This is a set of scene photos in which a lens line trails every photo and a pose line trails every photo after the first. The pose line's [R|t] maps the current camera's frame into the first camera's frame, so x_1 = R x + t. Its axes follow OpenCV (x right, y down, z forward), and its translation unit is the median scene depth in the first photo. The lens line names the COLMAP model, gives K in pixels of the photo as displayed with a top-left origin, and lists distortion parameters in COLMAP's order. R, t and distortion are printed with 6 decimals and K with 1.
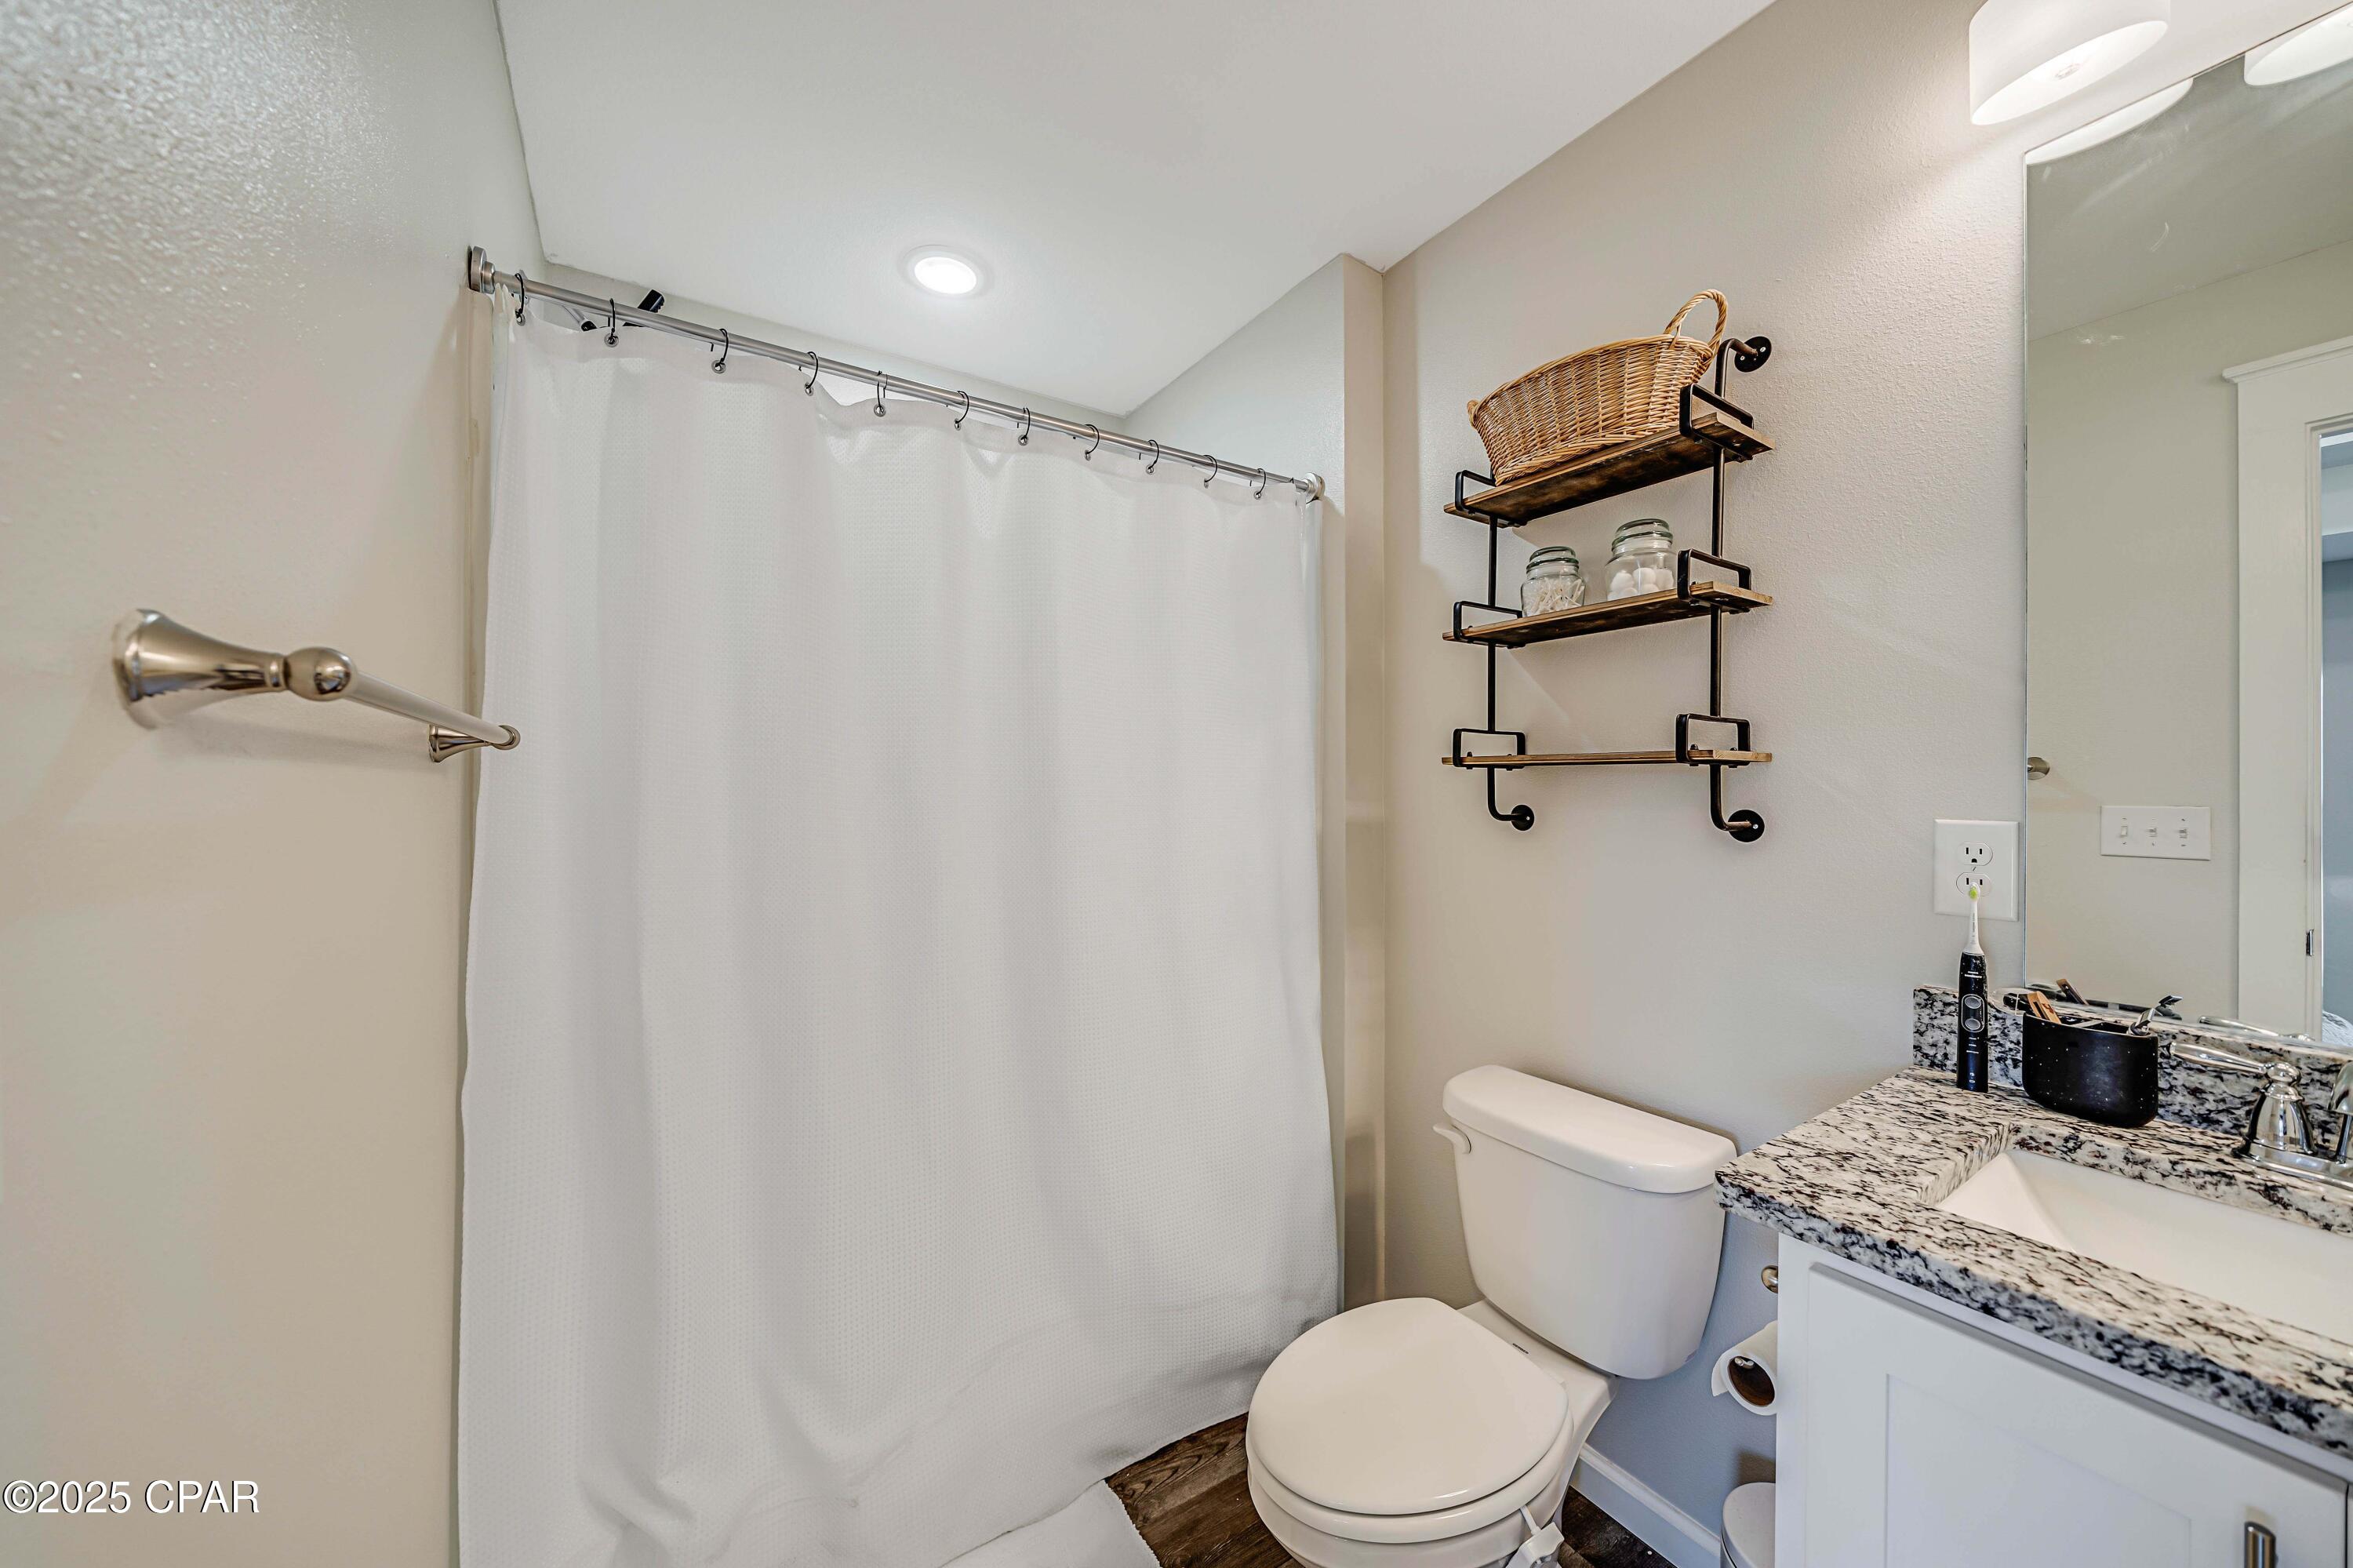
lens RADIAL K [[813.6, 0, 1172.3], [0, 813.6, 802.4], [0, 0, 1]] dist [-0.008124, 0.000953]
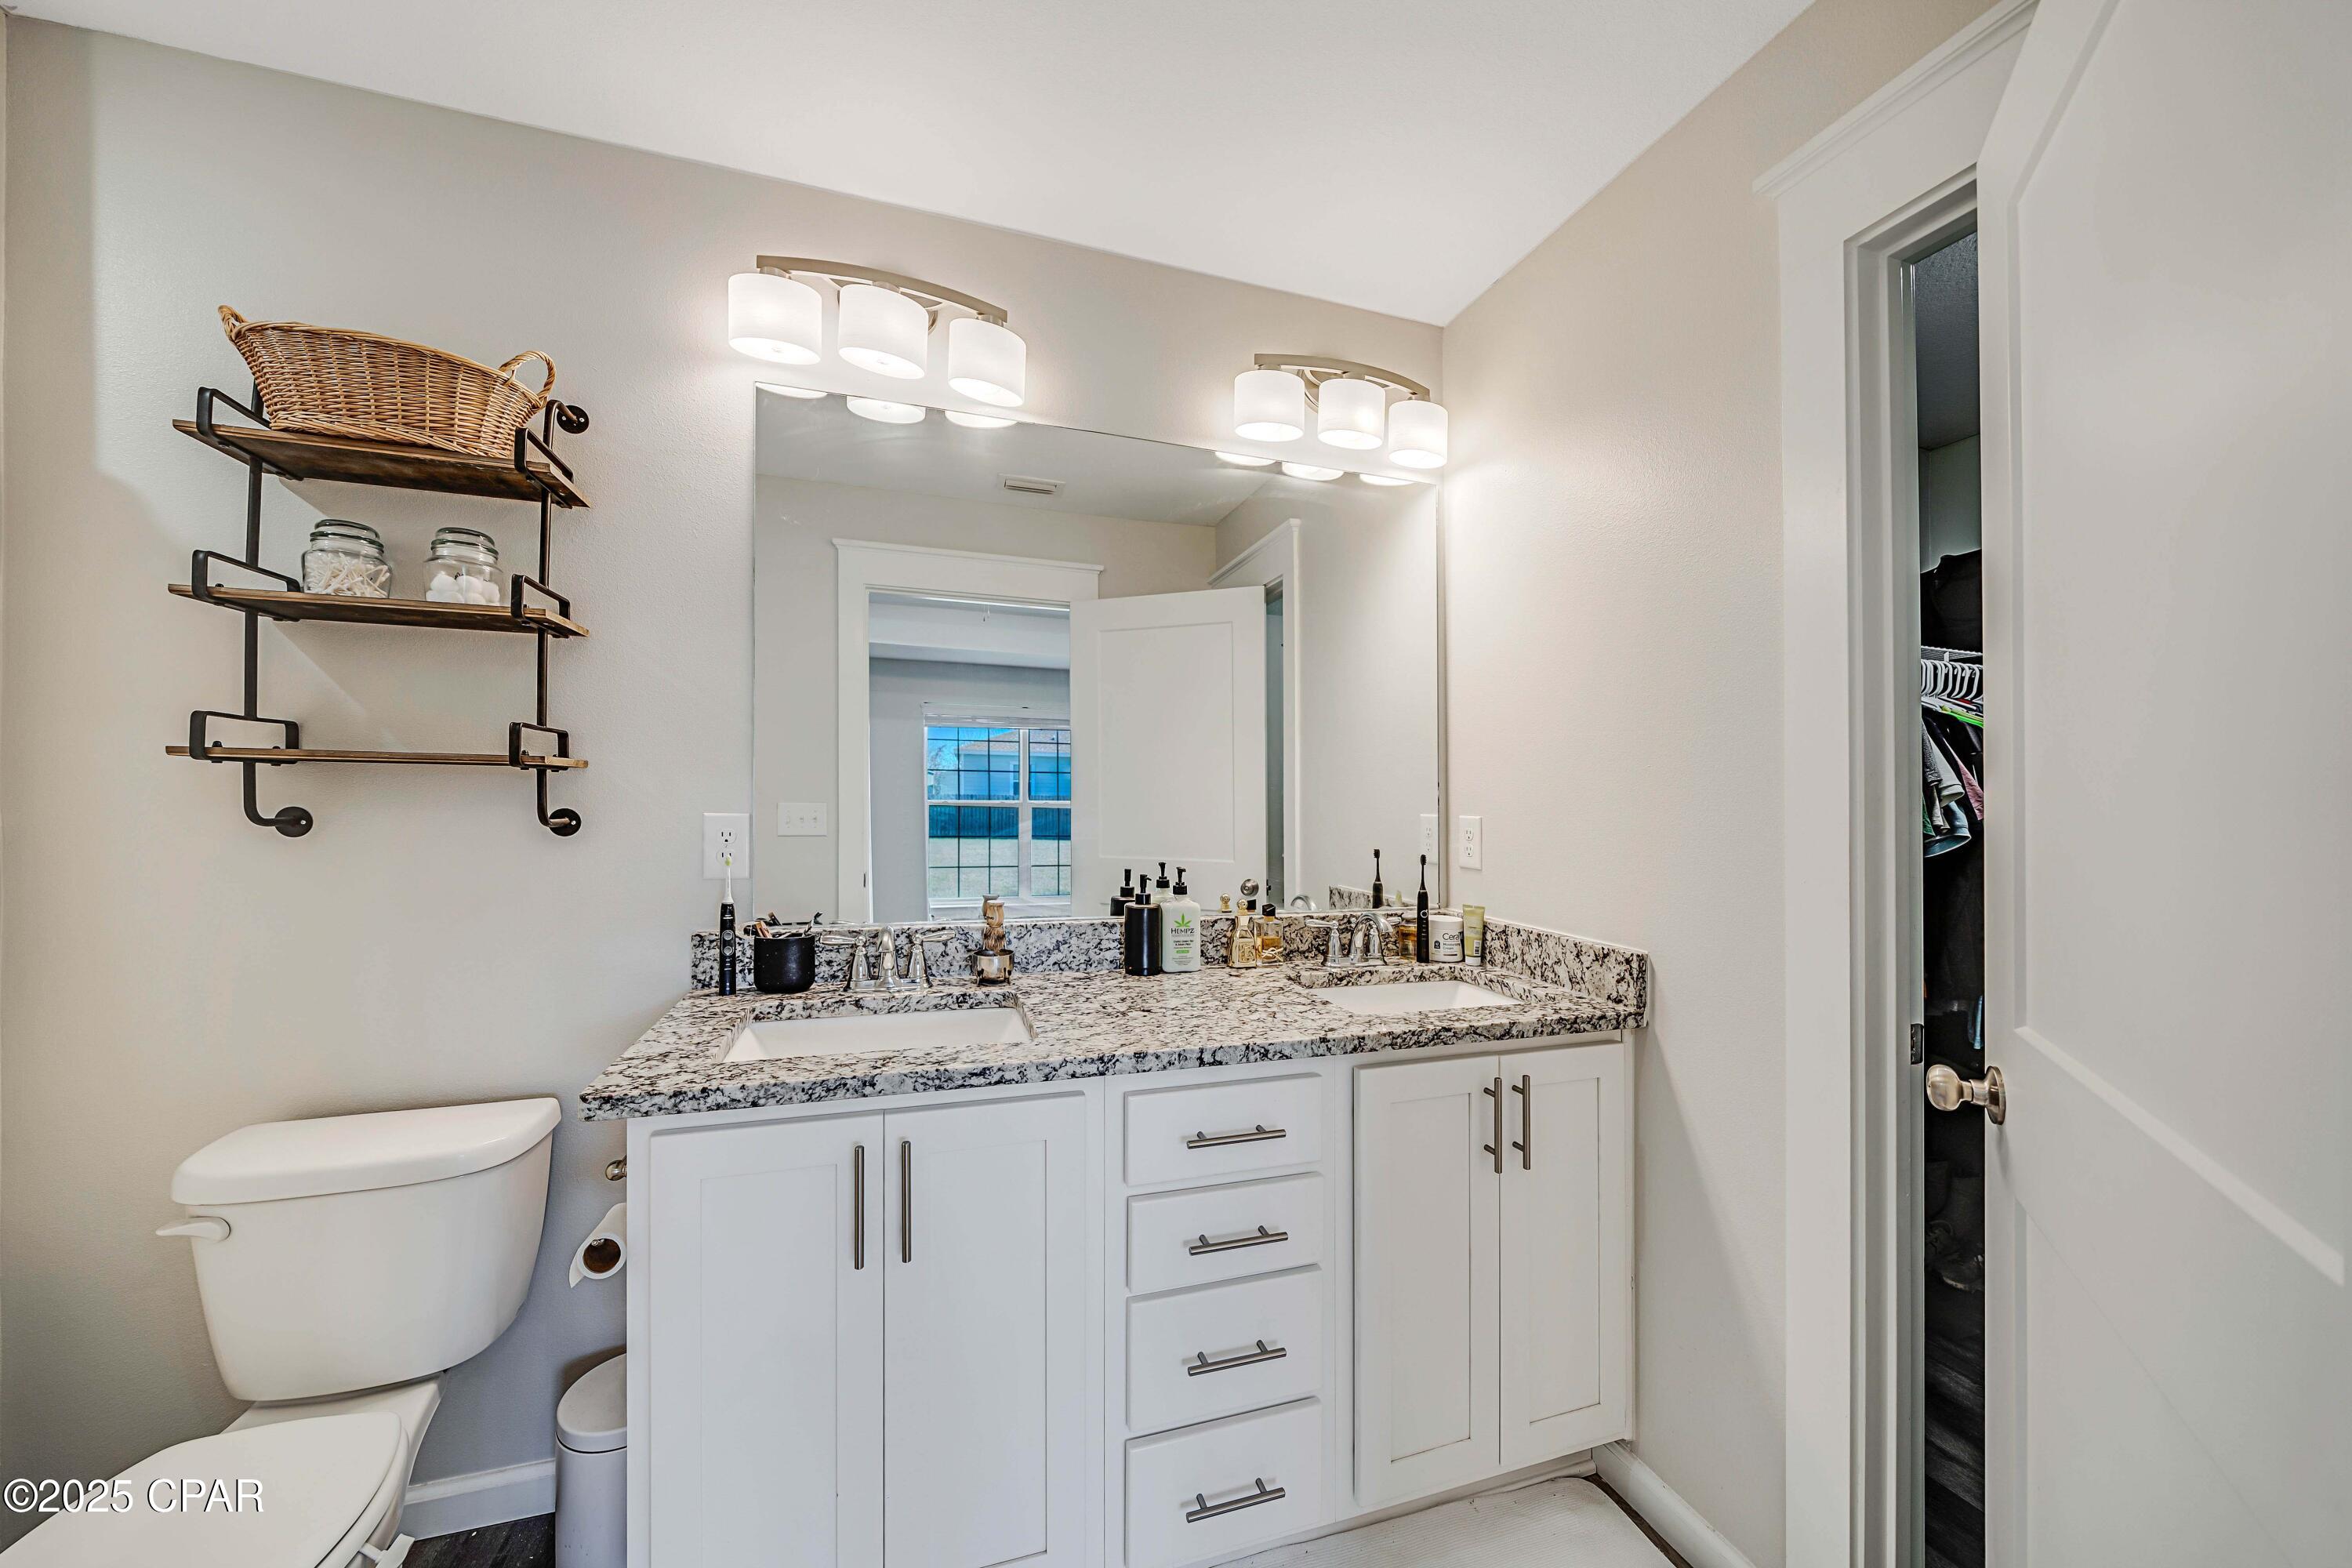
lens RADIAL K [[813.2, 0, 1165.2], [0, 813.2, 788.1], [0, 0, 1]] dist [-0.008124, 0.000953]
pose [[0.253999, 0.010409, 0.967148, -0.196908], [0.005744, 0.999908, -0.012270, -0.000838], [-0.967187, 0.008672, 0.253916, -0.125452]]
